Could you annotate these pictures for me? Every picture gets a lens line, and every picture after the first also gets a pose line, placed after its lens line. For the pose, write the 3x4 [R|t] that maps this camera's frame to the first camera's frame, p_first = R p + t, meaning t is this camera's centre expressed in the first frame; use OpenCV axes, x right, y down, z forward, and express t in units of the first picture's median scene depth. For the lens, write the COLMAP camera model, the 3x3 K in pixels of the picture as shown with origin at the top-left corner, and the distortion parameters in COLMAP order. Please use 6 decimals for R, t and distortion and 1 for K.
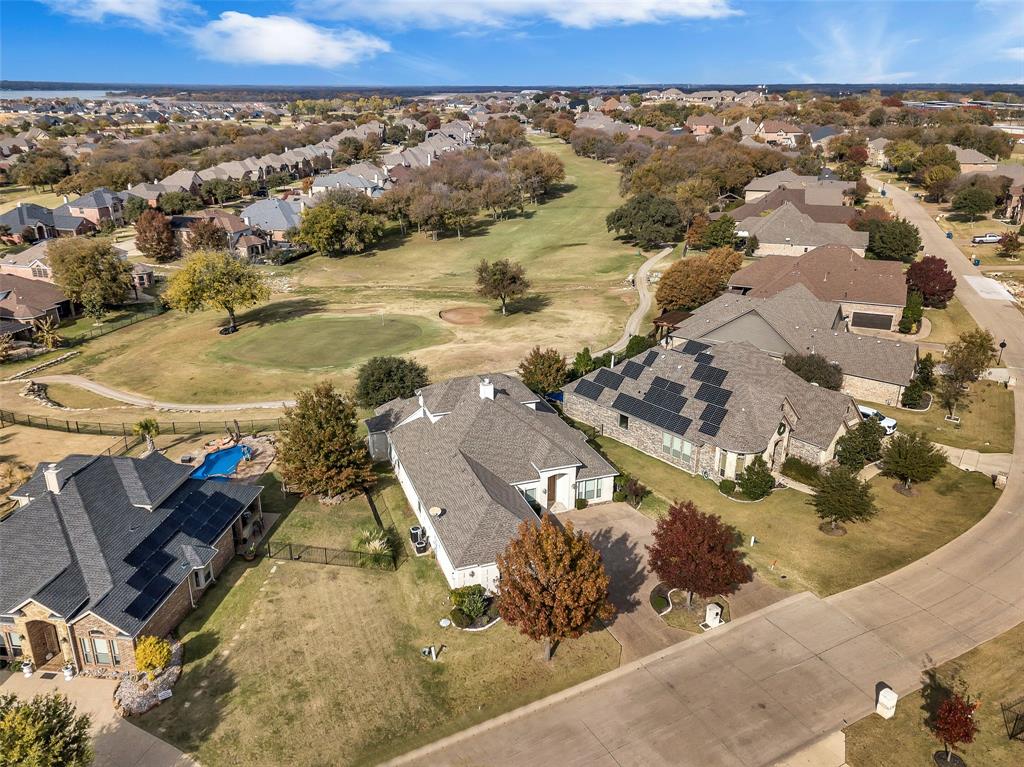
lens RADIAL K [[767.8, 0, 506.8], [0, 767.8, 383.0], [0, 0, 1]] dist [0.034866, -0.013950]
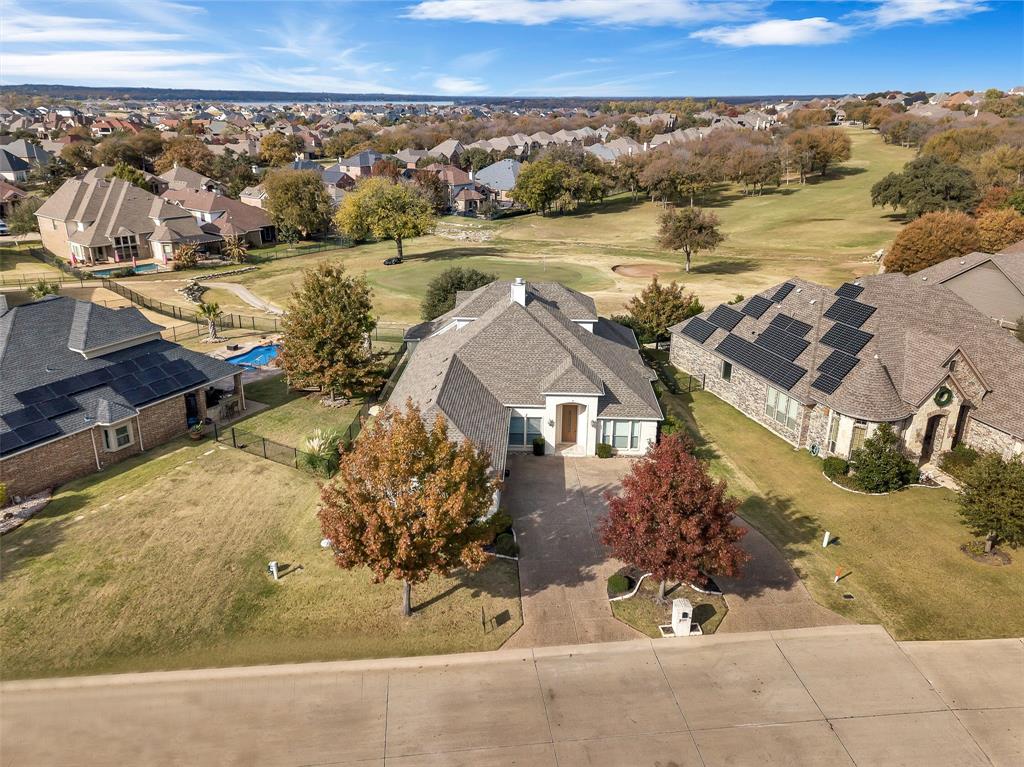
lens RADIAL K [[767.8, 0, 506.8], [0, 767.8, 383.0], [0, 0, 1]] dist [0.034866, -0.013950]
pose [[0.925211, 0.130611, -0.356265, 0.229134], [-0.134090, 0.990855, 0.015031, 0.081541], [0.354970, 0.033865, 0.934264, 0.236657]]
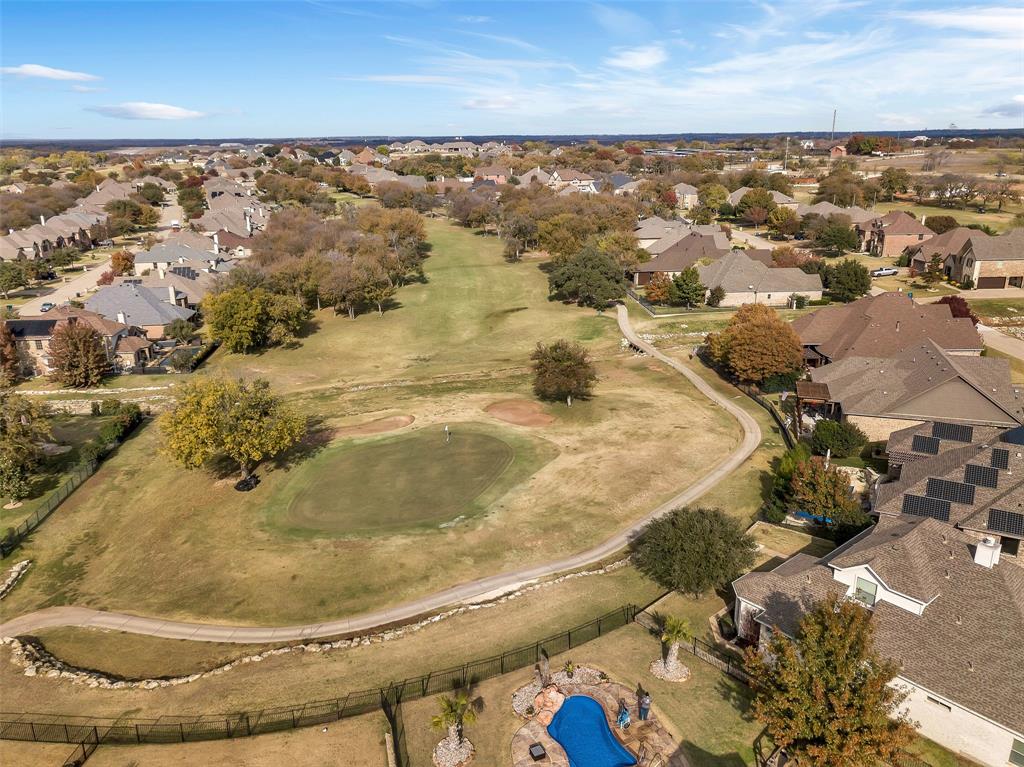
lens RADIAL K [[767.8, 0, 506.8], [0, 767.8, 383.0], [0, 0, 1]] dist [0.034866, -0.013950]
pose [[0.934984, -0.119690, 0.333885, -0.596047], [0.139359, 0.989605, -0.035498, -0.165410], [-0.326166, 0.079720, 0.941945, 0.417327]]
